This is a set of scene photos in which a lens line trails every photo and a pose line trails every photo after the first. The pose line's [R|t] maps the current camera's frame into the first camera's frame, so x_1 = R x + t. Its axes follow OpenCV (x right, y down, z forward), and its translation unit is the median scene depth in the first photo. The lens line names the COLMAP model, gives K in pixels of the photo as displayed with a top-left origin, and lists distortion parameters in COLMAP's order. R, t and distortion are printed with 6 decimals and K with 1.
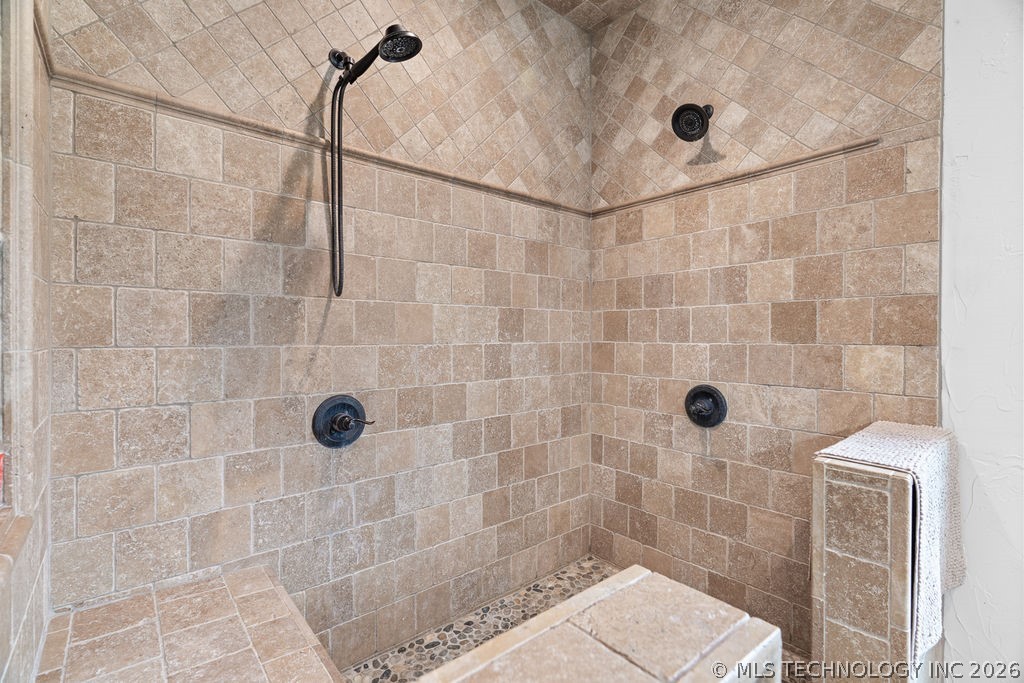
lens RADIAL K [[470.5, 0, 508.1], [0, 470.5, 342.1], [0, 0, 1]] dist [-0.011571, 0.003303]
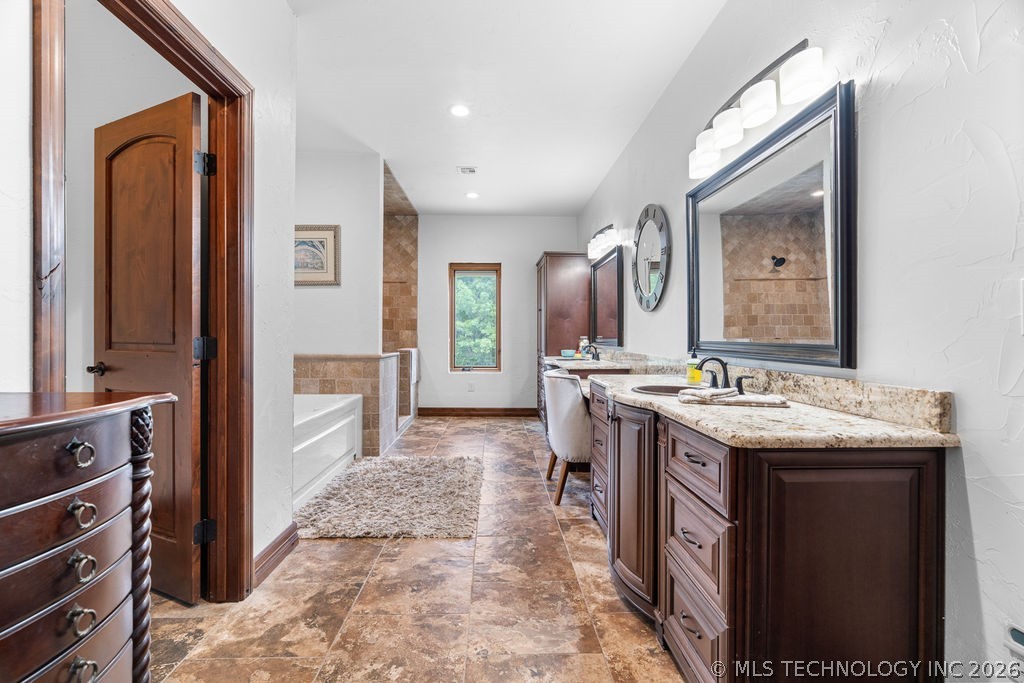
lens RADIAL K [[470.5, 0, 509.2], [0, 470.5, 338.2], [0, 0, 1]] dist [-0.011571, 0.003303]
pose [[0.611987, -0.005382, 0.790849, -2.146578], [0.003719, 0.999985, 0.003927, 0.069985], [-0.790859, 0.000538, 0.611998, -2.509509]]
